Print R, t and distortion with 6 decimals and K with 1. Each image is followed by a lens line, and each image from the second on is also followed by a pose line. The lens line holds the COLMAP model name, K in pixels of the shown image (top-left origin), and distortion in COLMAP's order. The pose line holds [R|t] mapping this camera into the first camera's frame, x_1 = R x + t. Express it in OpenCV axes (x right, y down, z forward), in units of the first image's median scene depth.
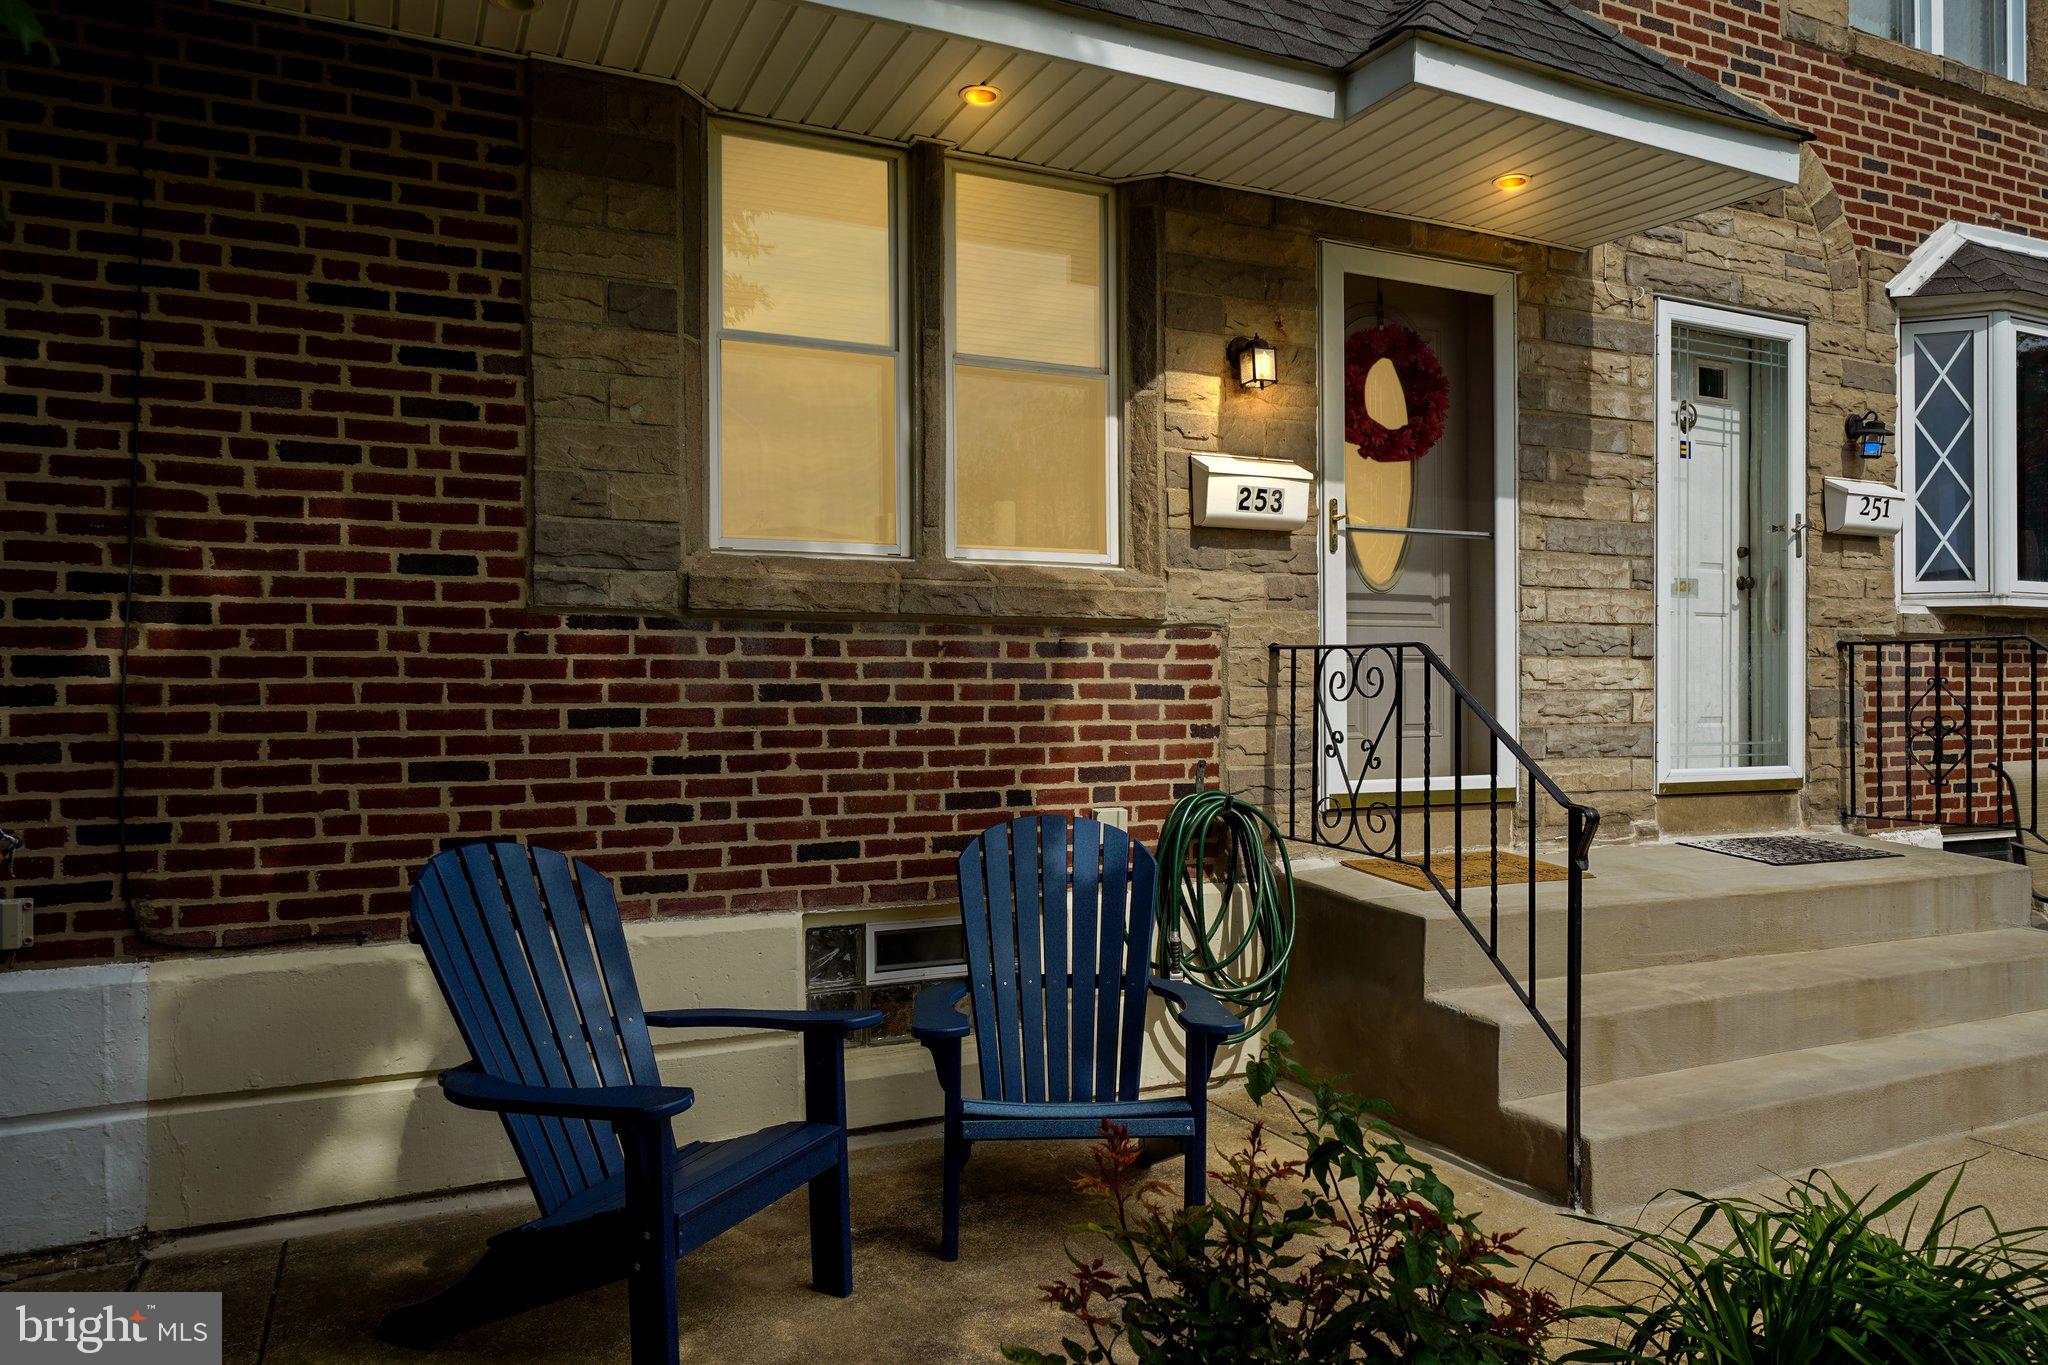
lens RADIAL K [[1379.4, 0, 1025.8], [0, 1379.4, 694.6], [0, 0, 1]] dist [-0.003995, 0.001978]
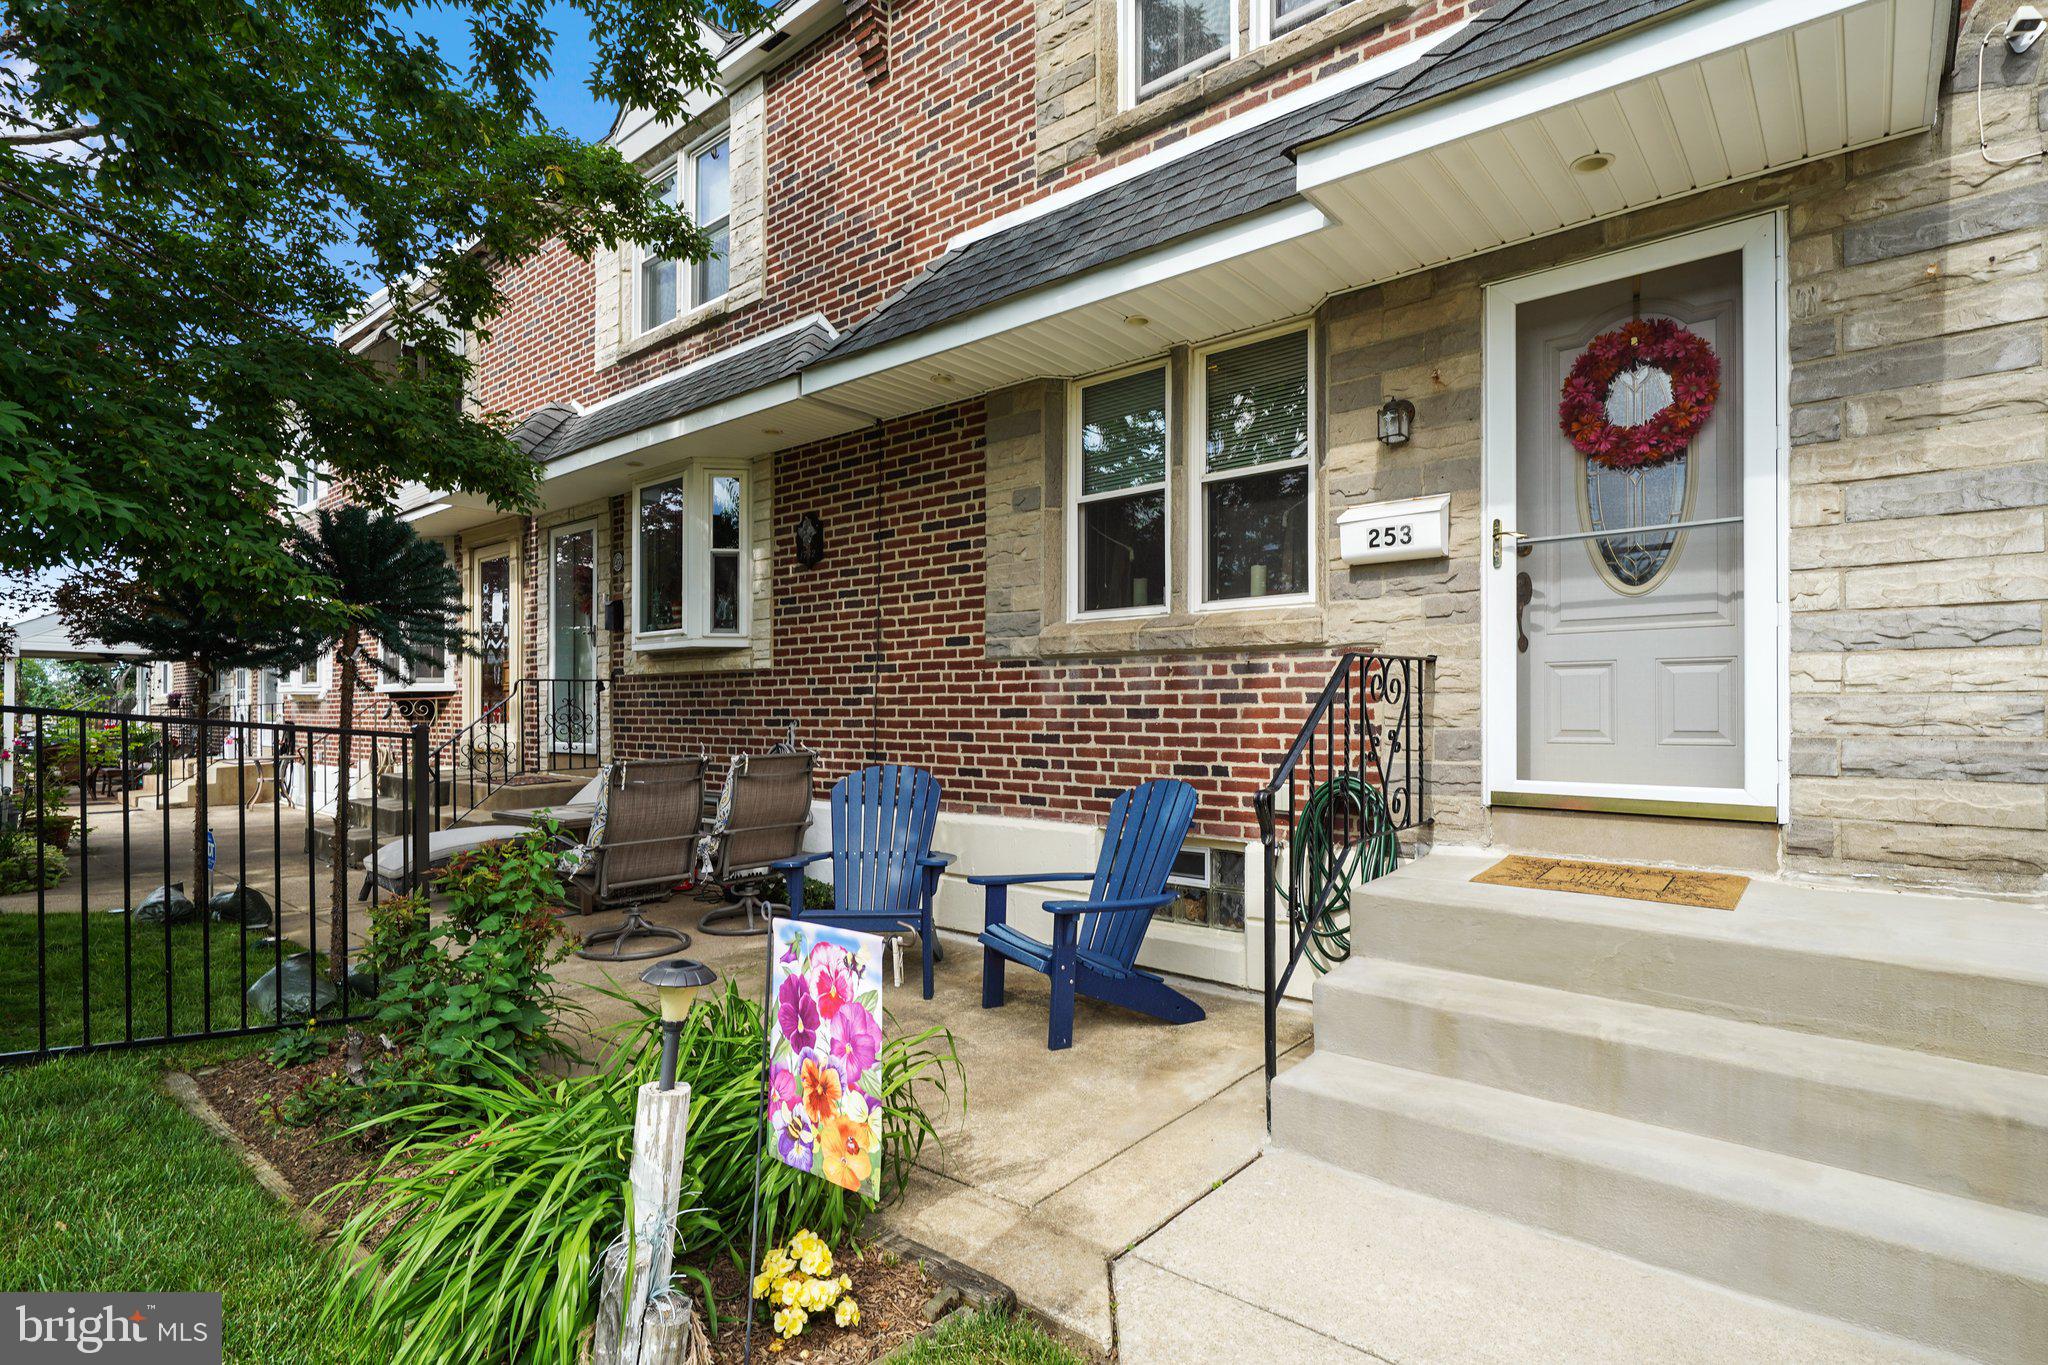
lens RADIAL K [[1006.7, 0, 1022.6], [0, 1006.7, 710.8], [0, 0, 1]] dist [-0.001286, -0.001200]
pose [[0.404341, 0.001645, -0.914607, 0.887013], [-0.006486, 0.999978, -0.001069, 0.013582], [0.914585, 0.006364, 0.404343, 0.377945]]
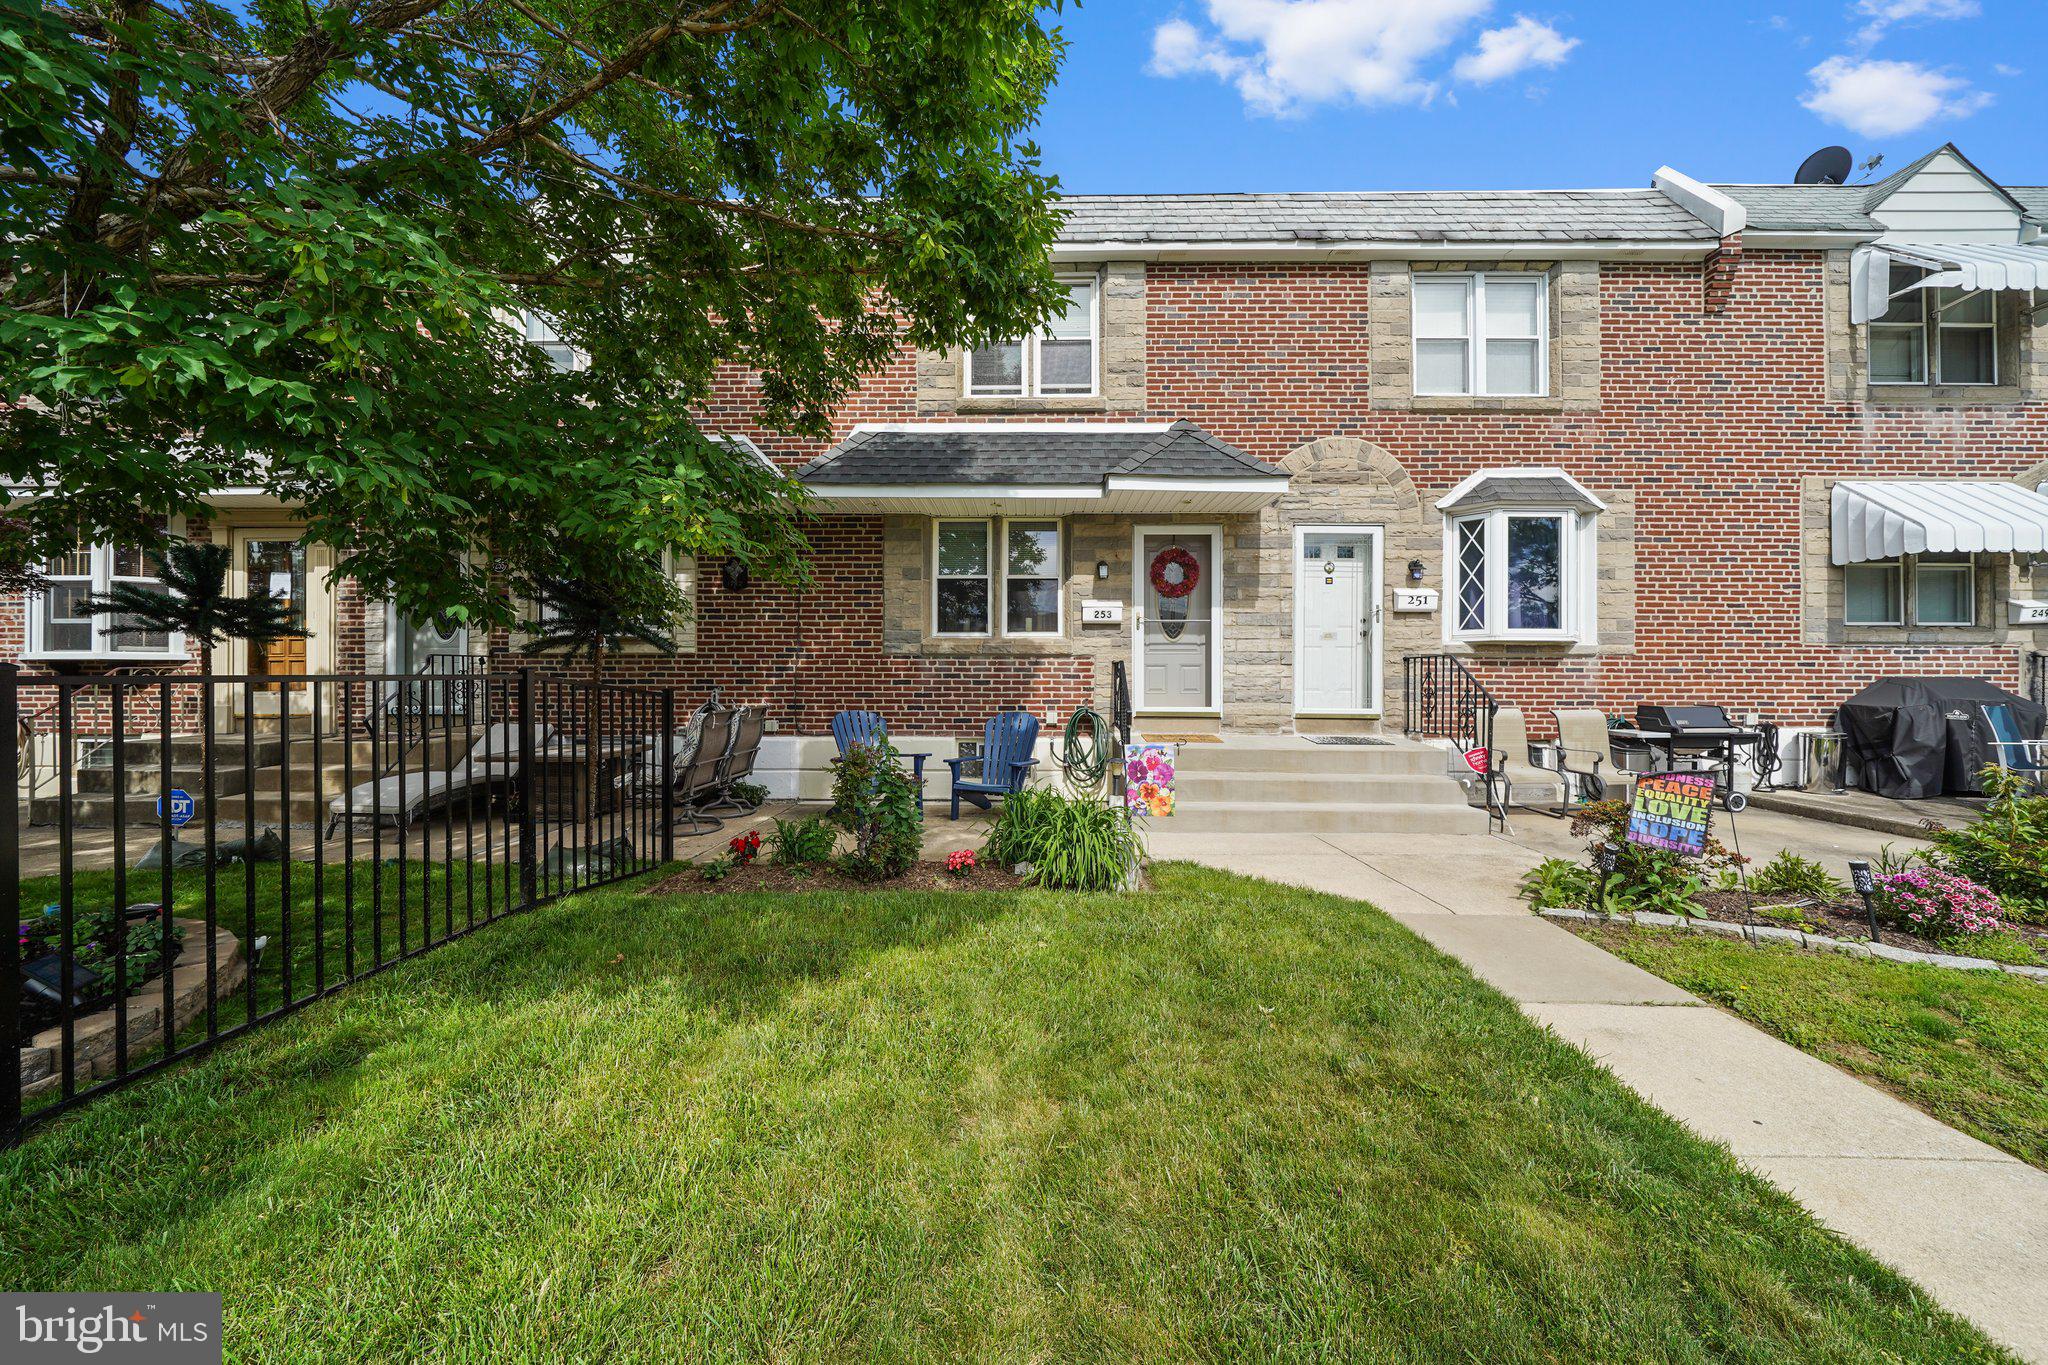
lens RADIAL K [[704.8, 0, 1024.0], [0, 704.8, 682.5], [0, 0, 1]] dist [-0.006796, -0.000024]
pose [[0.895237, 0.004440, -0.445569, 0.757409], [-0.007530, 0.999958, -0.005166, 0.022163], [0.445528, 0.007980, 0.895233, -0.520190]]
